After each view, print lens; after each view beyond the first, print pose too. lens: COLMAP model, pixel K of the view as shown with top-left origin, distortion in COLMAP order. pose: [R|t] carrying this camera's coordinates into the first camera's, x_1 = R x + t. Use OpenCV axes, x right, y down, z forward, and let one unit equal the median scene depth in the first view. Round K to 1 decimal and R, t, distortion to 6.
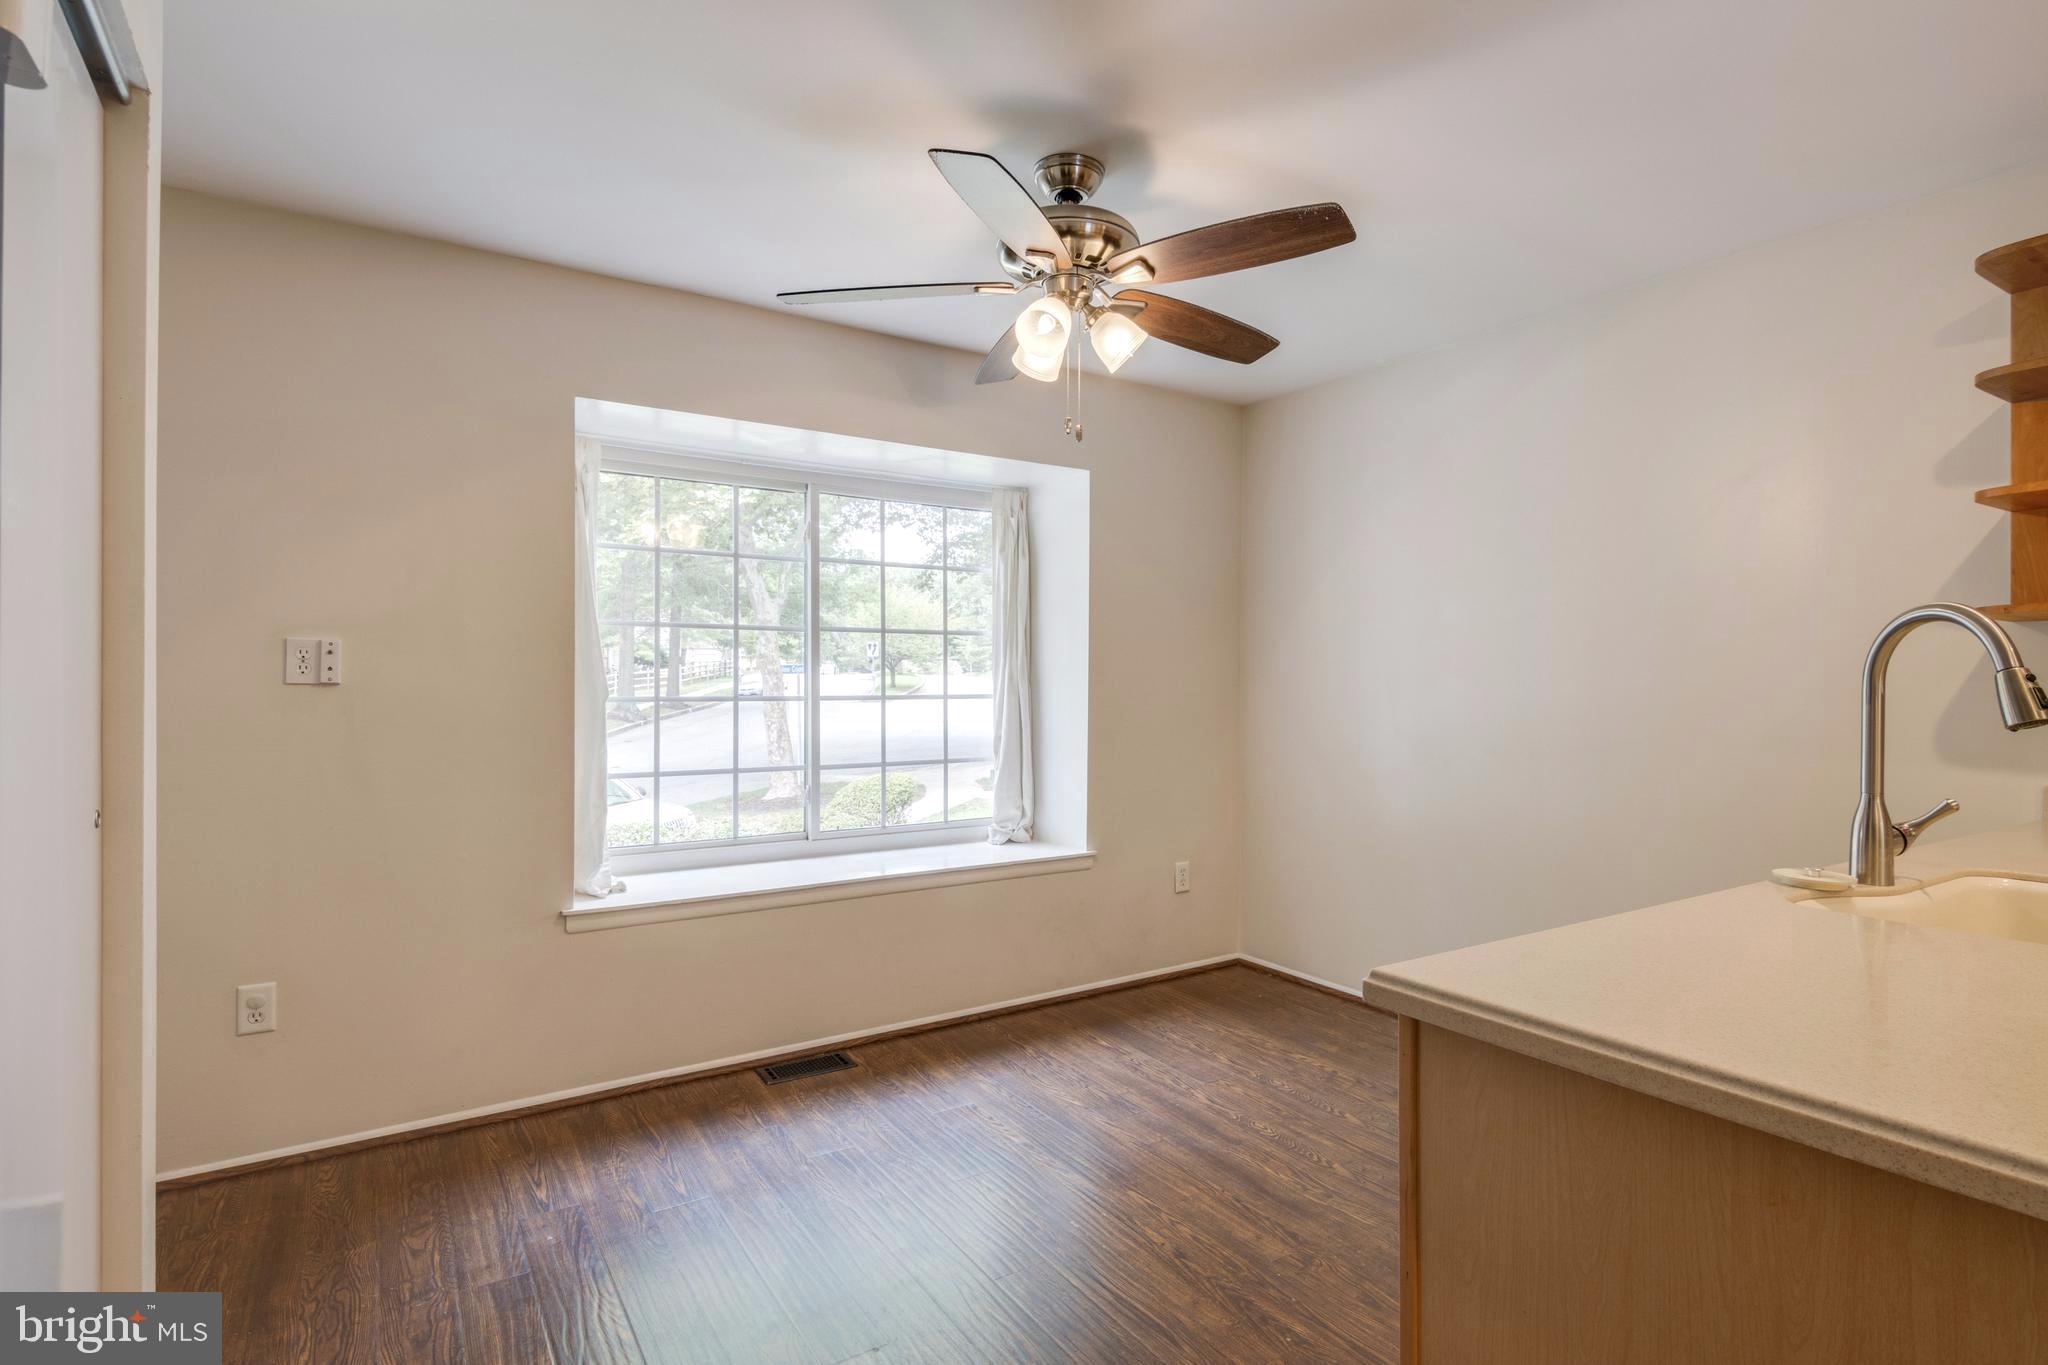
lens RADIAL K [[1018.2, 0, 1067.9], [0, 1018.2, 683.3], [0, 0, 1]] dist [0.002877, -0.000245]
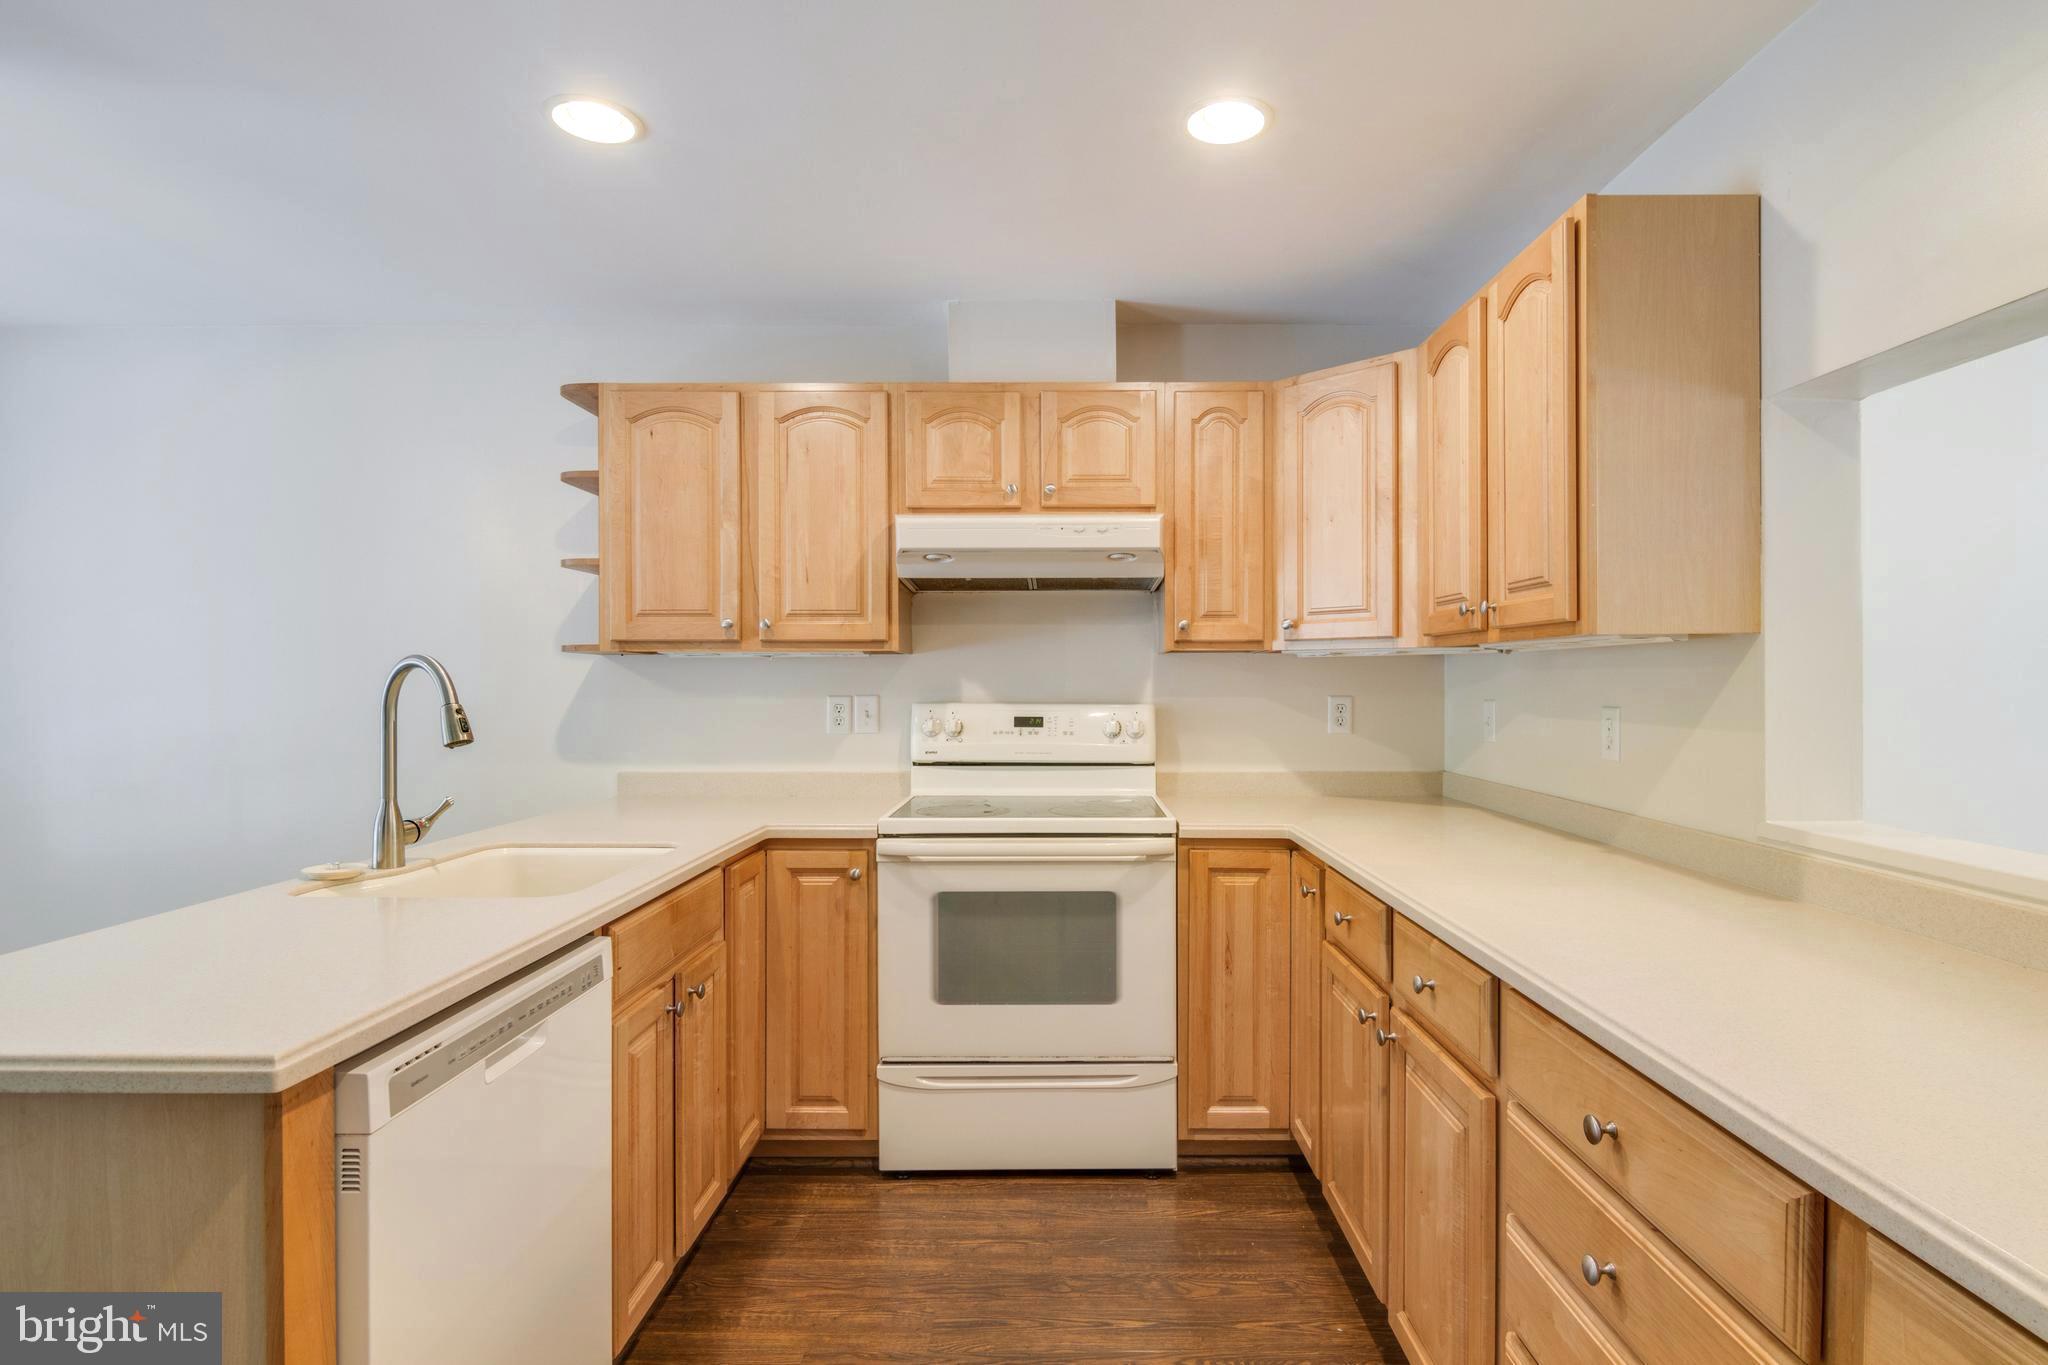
lens RADIAL K [[1032.9, 0, 1034.9], [0, 1032.9, 682.6], [0, 0, 1]] dist [-0.000496, -0.000903]
pose [[0.581487, -0.007868, 0.813518, 0.200058], [0.004700, 0.999969, 0.006312, -0.042738], [-0.813542, 0.000154, 0.581506, -0.428662]]
